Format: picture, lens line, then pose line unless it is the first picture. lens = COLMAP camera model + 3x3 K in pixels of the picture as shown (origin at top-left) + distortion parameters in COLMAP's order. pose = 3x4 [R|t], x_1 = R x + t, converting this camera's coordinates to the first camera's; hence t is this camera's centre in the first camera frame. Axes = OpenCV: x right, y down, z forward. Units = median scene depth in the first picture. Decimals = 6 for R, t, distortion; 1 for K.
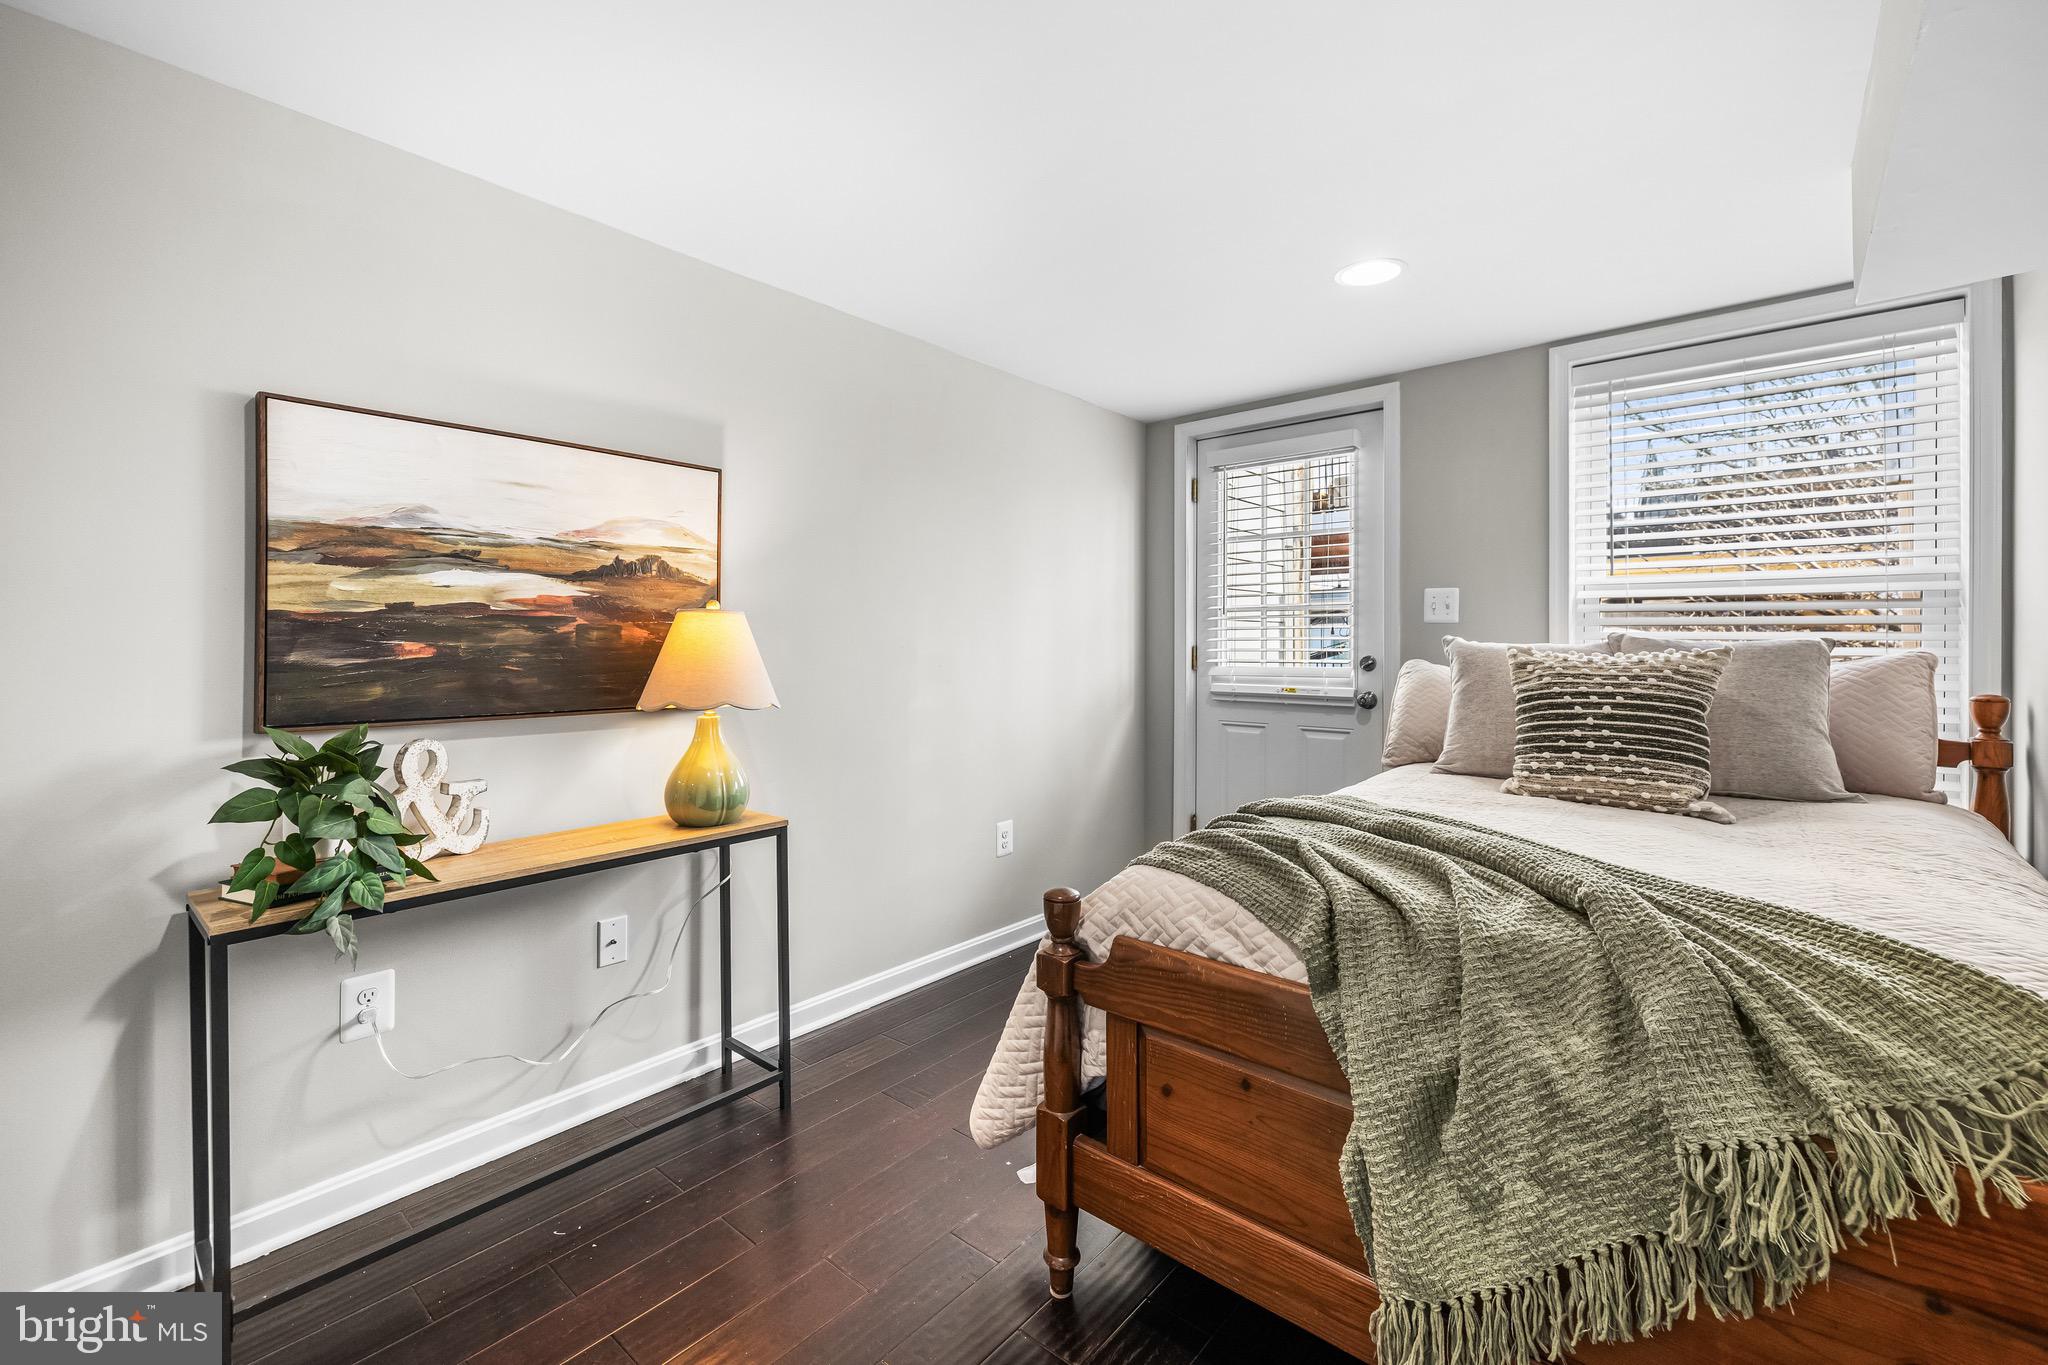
lens RADIAL K [[863.6, 0, 1015.8], [0, 863.6, 644.6], [0, 0, 1]] dist [-0.001215, -0.000141]
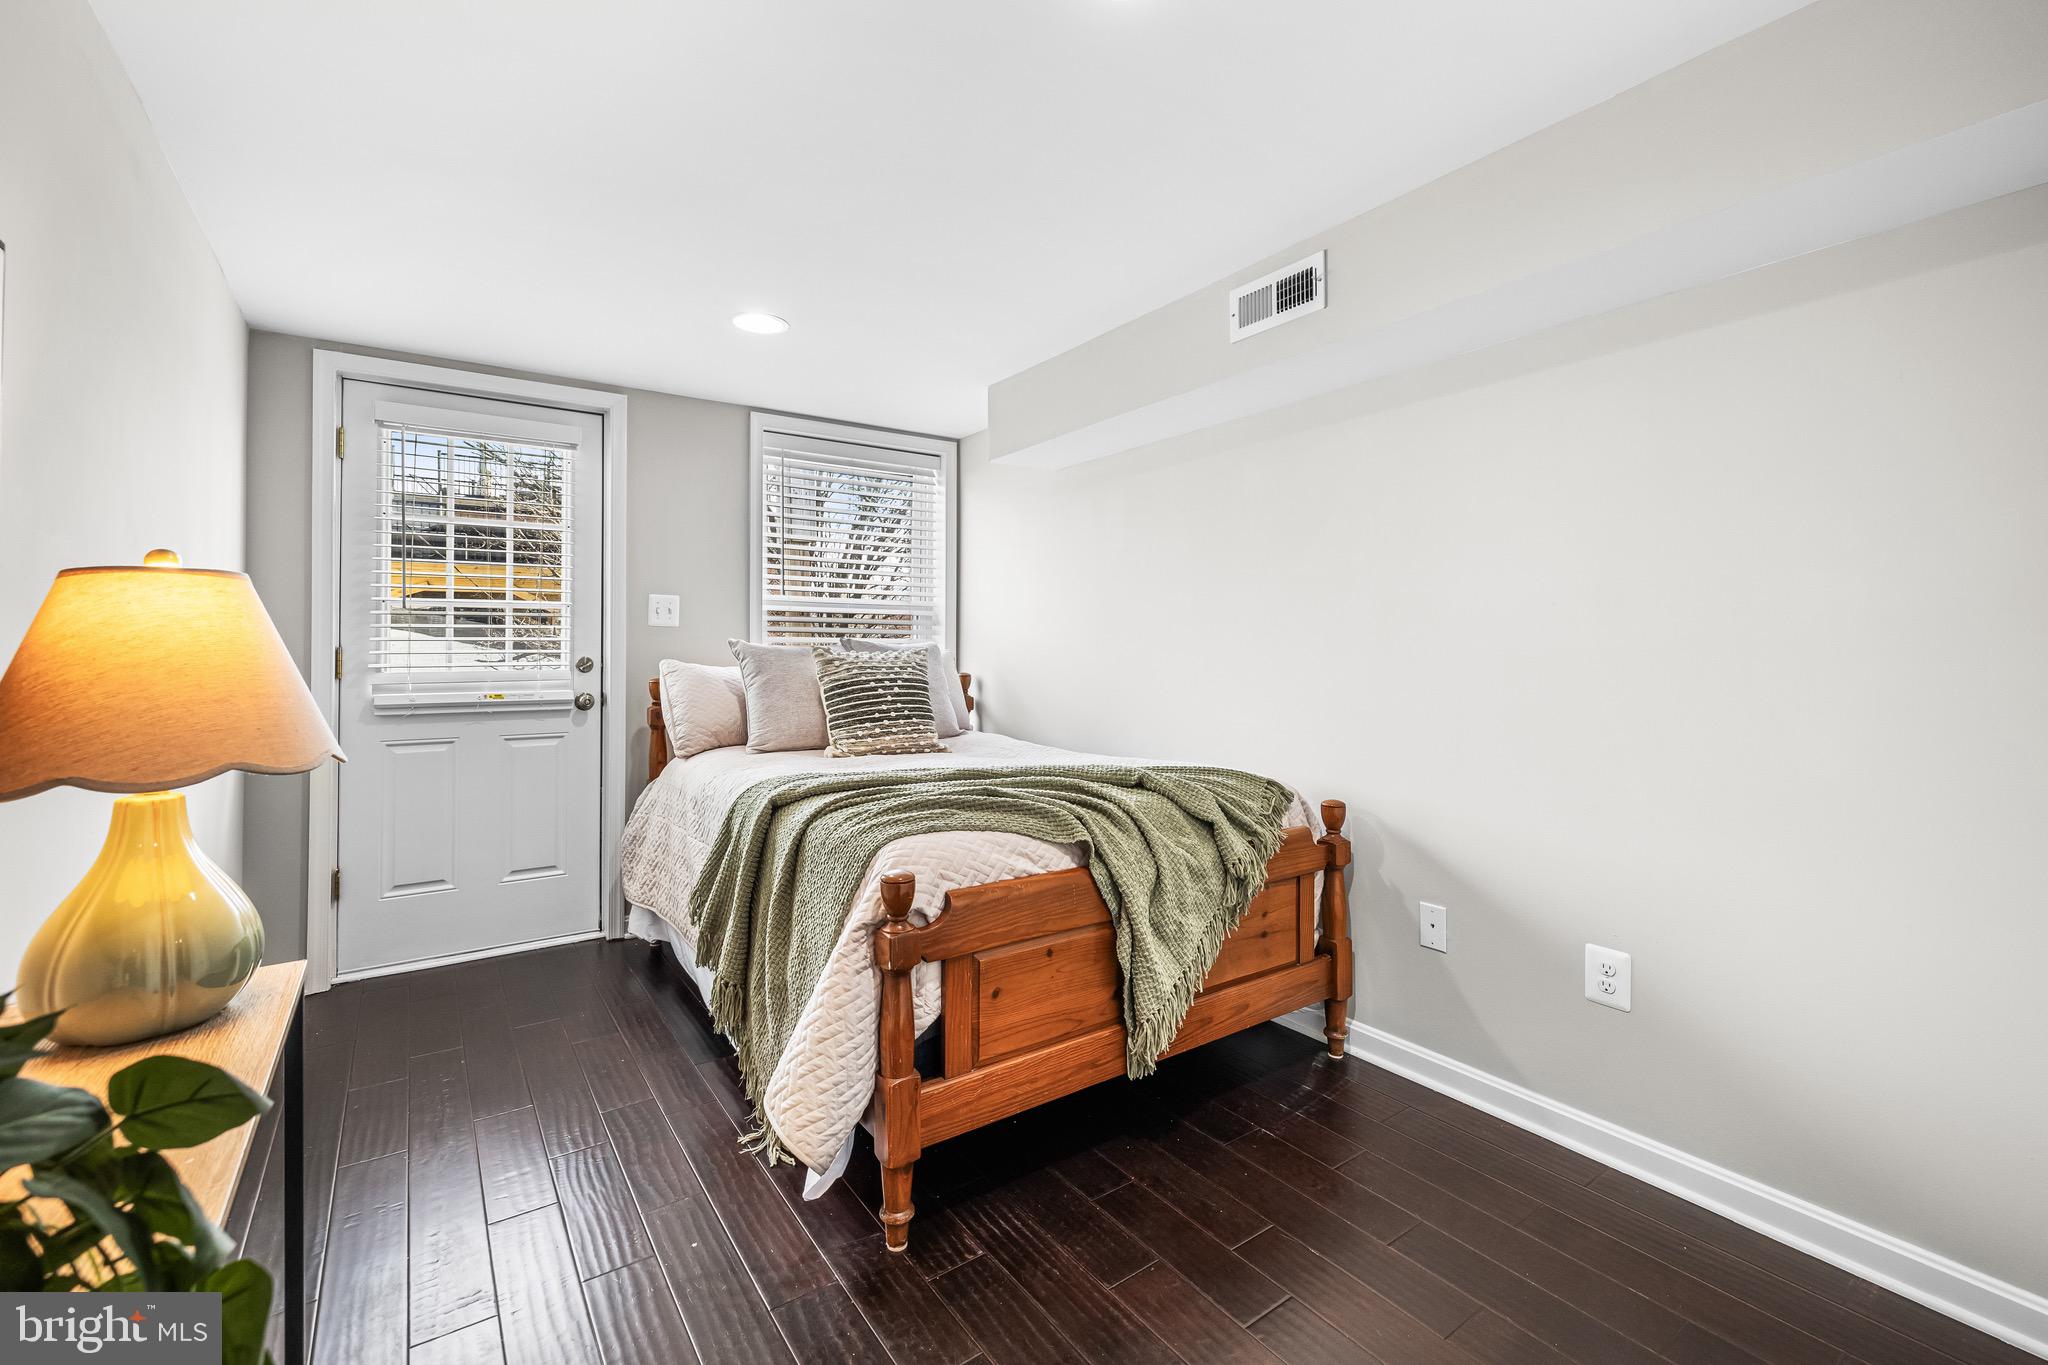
lens RADIAL K [[863.6, 0, 1015.8], [0, 863.6, 644.6], [0, 0, 1]] dist [-0.001215, -0.000141]
pose [[0.249525, 0.003205, 0.968363, -0.680977], [-0.000978, 0.999995, -0.003058, 0.001898], [-0.968368, -0.000184, 0.249527, 0.418196]]
